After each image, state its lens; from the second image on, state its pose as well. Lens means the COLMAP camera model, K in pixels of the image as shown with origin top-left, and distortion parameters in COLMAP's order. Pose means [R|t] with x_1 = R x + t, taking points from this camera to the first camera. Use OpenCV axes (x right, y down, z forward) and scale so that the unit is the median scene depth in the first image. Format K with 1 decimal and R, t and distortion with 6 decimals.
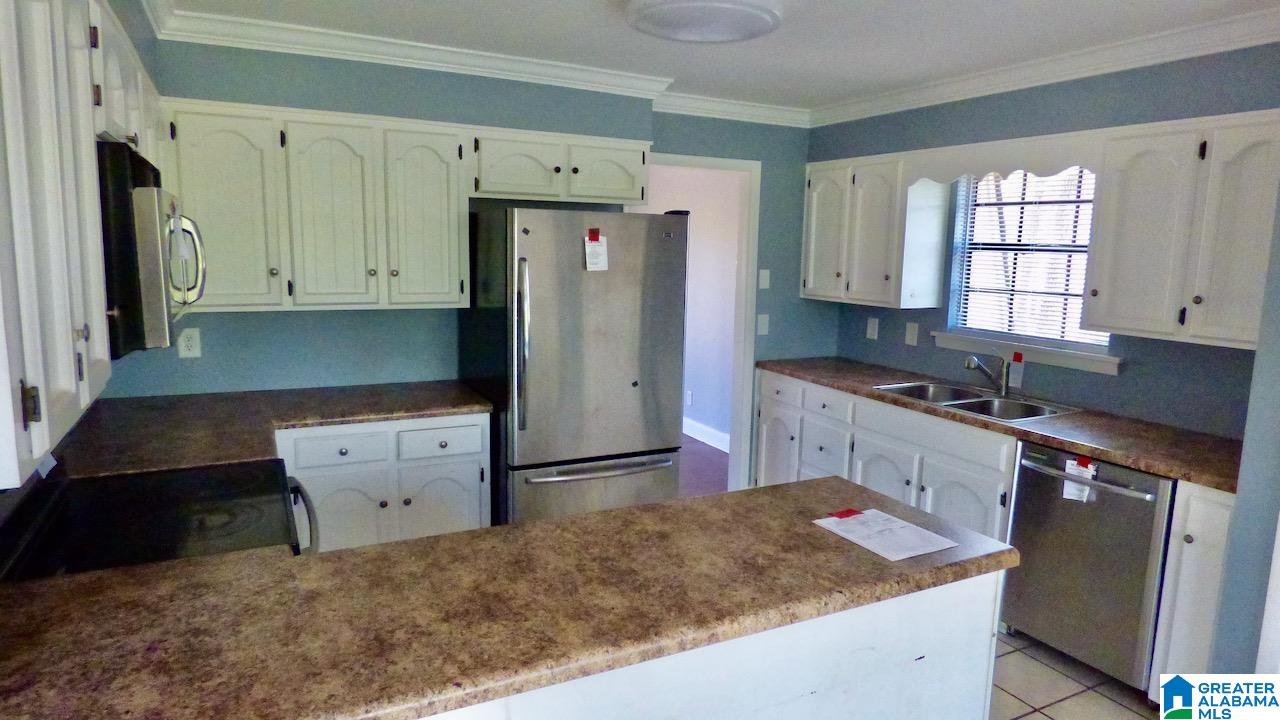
lens RADIAL K [[771.0, 0, 638.8], [0, 771.0, 357.0], [0, 0, 1]] dist [0.000778, -0.002030]
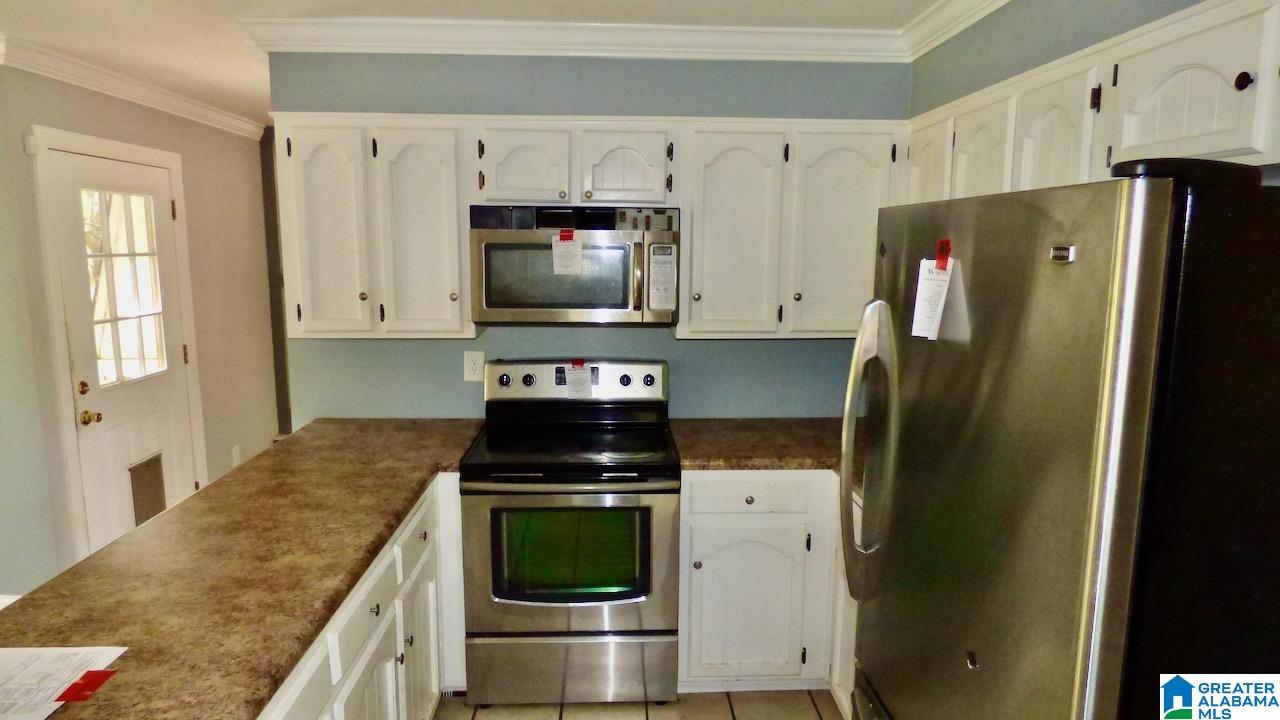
lens RADIAL K [[771.0, 0, 638.7], [0, 771.0, 358.4], [0, 0, 1]] dist [0.000778, -0.002030]
pose [[-0.425457, 0.106574, -0.898681, 0.773050], [-0.153627, 0.970123, 0.187777, -0.306039], [0.891844, 0.217953, -0.396373, 2.001194]]
